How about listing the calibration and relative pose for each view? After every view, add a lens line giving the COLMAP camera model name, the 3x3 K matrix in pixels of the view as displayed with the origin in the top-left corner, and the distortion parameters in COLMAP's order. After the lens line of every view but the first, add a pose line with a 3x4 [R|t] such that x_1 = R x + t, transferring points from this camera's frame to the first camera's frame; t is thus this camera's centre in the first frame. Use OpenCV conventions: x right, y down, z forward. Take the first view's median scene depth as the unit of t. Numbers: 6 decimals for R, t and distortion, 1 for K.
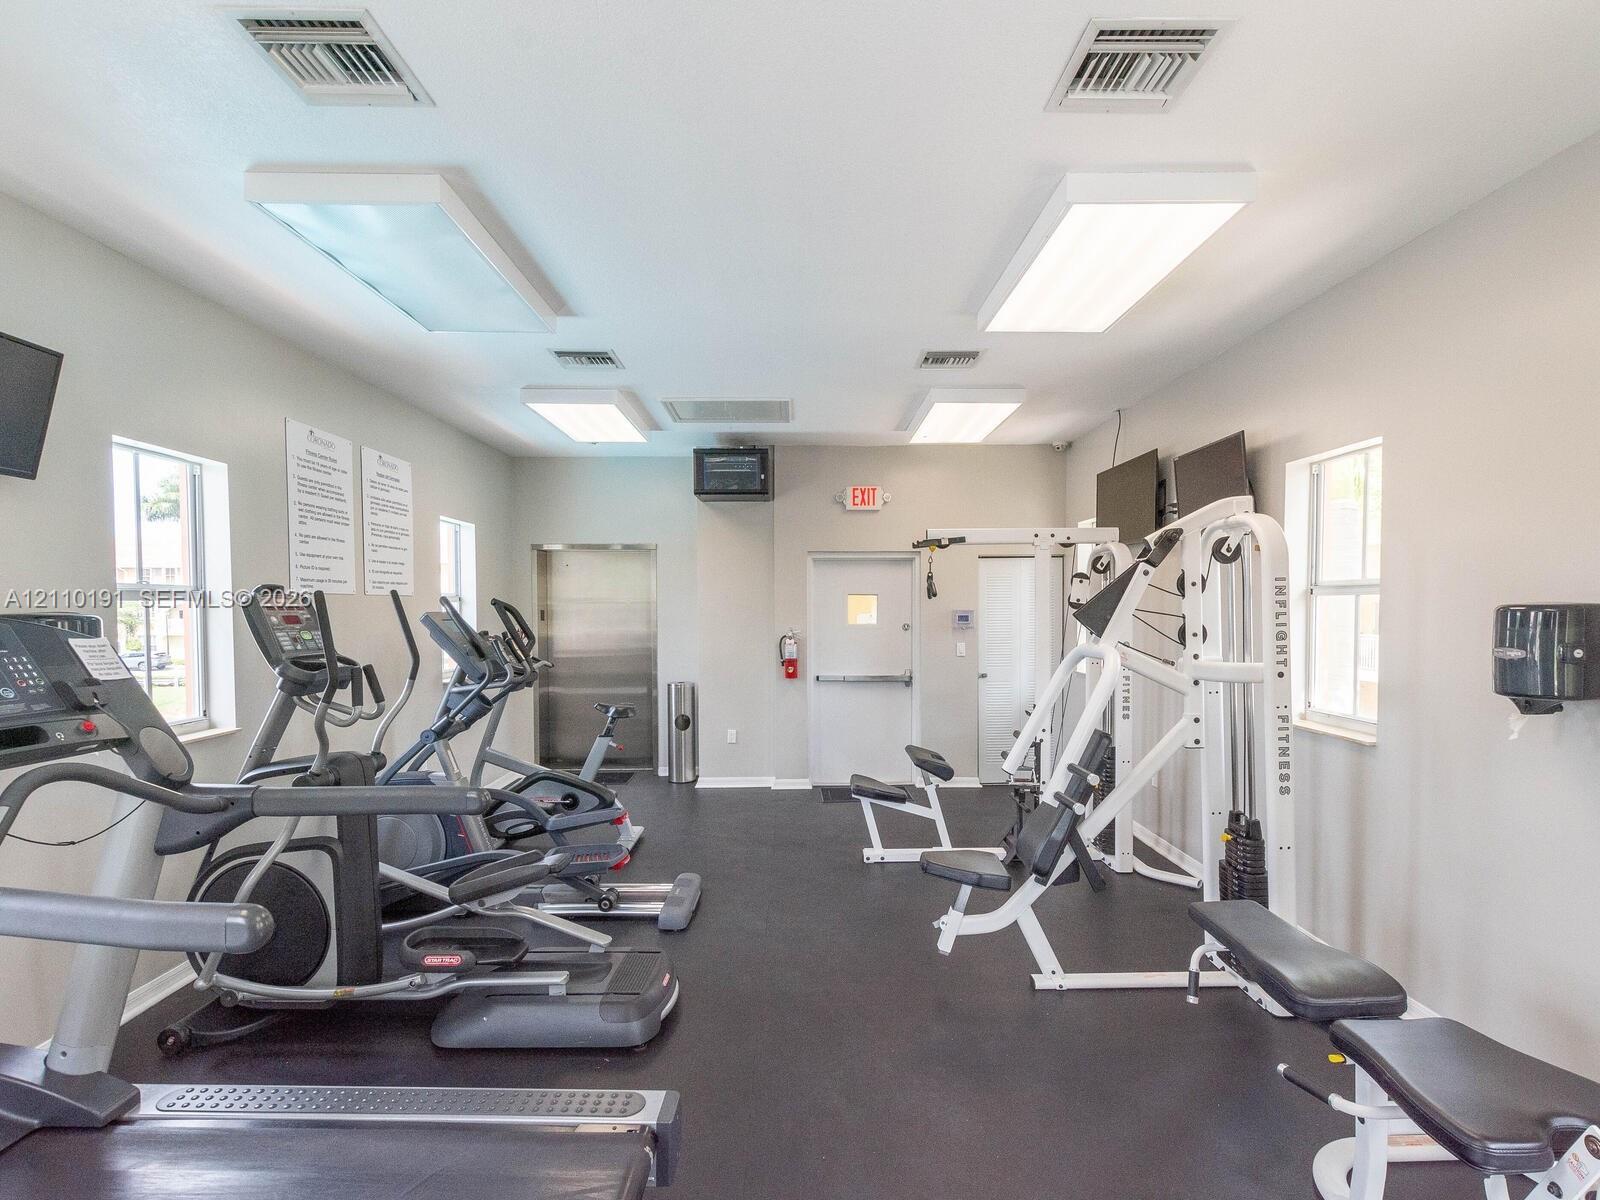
lens RADIAL K [[785.6, 0, 774.6], [0, 785.6, 617.7], [0, 0, 1]] dist [0.001738, 0.000691]
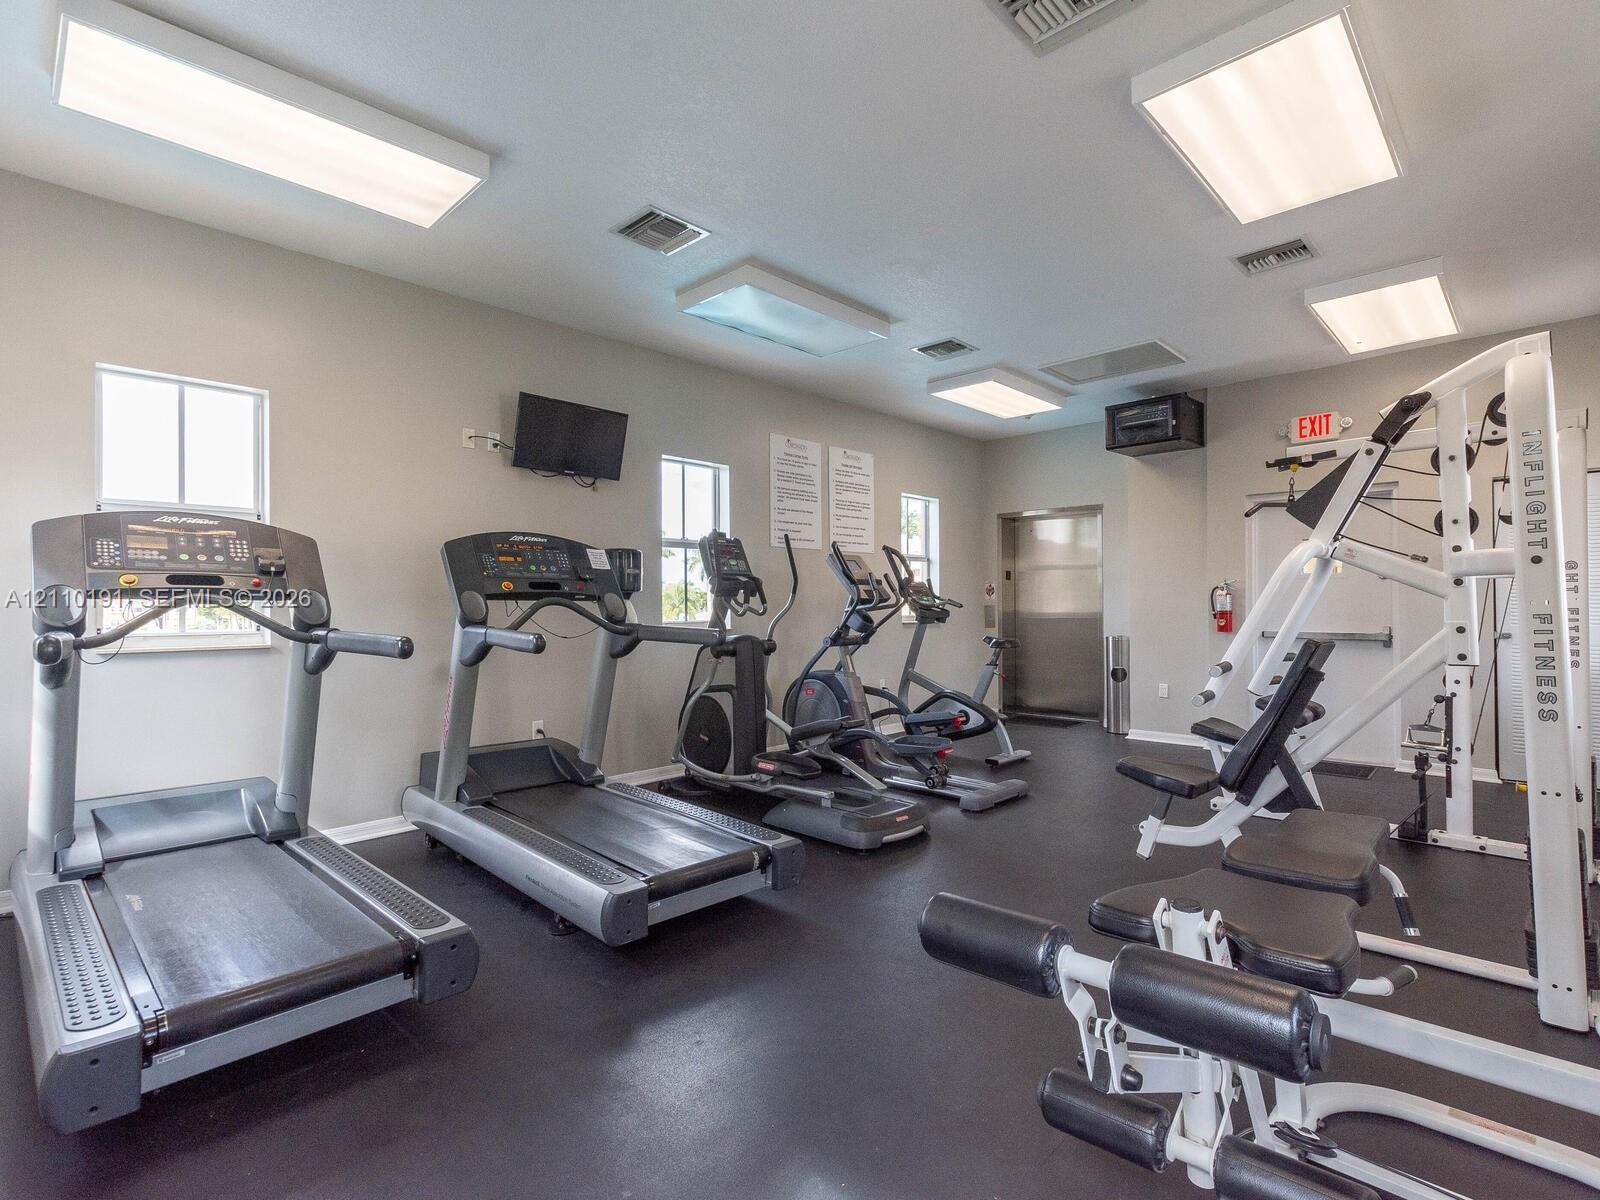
lens RADIAL K [[797.6, 0, 813.7], [0, 797.6, 591.5], [0, 0, 1]] dist [0.019621, -0.007199]
pose [[0.702030, -0.013238, -0.712024, 0.541793], [-0.017878, 0.999184, -0.036204, 0.109775], [0.711923, 0.038146, 0.701221, -0.024559]]
